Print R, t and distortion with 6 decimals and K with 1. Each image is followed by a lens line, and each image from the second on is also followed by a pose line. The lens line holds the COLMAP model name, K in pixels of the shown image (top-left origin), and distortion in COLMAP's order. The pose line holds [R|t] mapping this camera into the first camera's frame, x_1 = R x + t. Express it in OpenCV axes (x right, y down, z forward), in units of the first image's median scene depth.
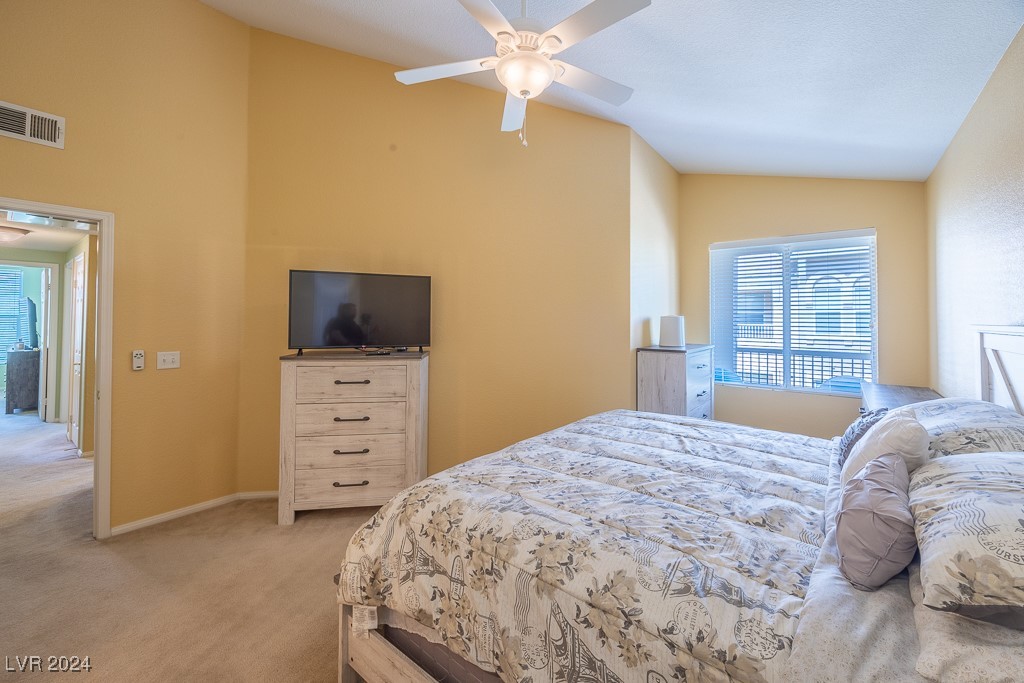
lens RADIAL K [[390.9, 0, 522.2], [0, 390.9, 311.4], [0, 0, 1]] dist [-0.000342, -0.000440]
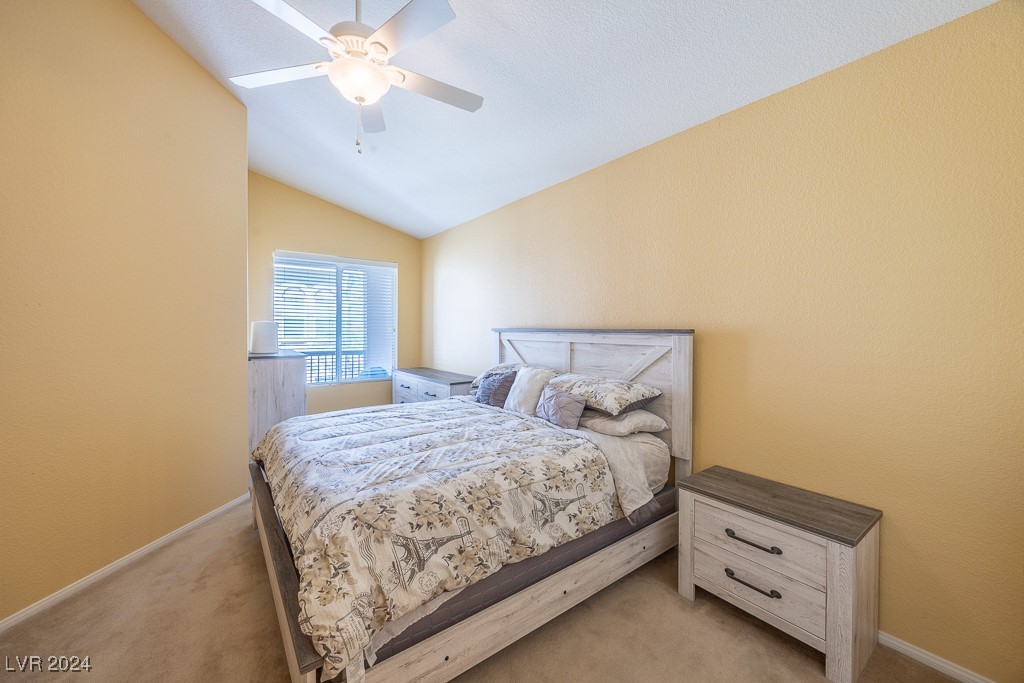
lens RADIAL K [[390.9, 0, 513.8], [0, 390.9, 334.3], [0, 0, 1]] dist [-0.000342, -0.000440]
pose [[0.294060, -0.018592, 0.955606, -1.214513], [-0.023931, 0.999354, 0.026807, 0.009704], [-0.955487, -0.030751, 0.293425, 0.466007]]
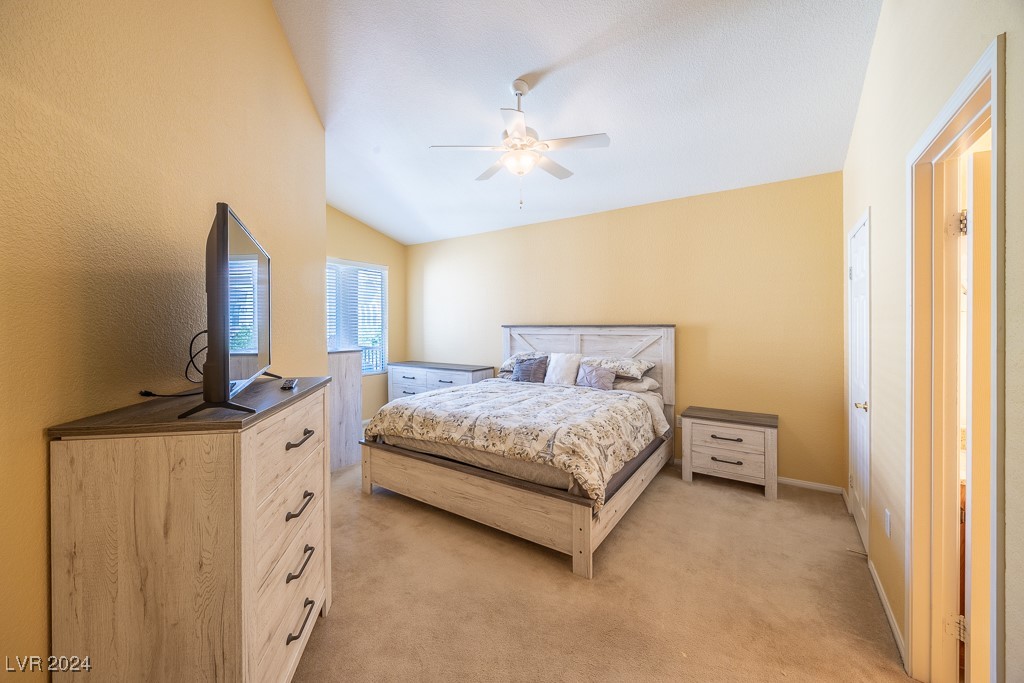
lens RADIAL K [[390.9, 0, 513.5], [0, 390.9, 328.5], [0, 0, 1]] dist [-0.000342, -0.000440]
pose [[-0.039555, -0.012478, 0.999139, -2.142520], [-0.018973, 0.999751, 0.011735, 0.034882], [-0.999037, -0.018493, -0.039782, 1.540298]]
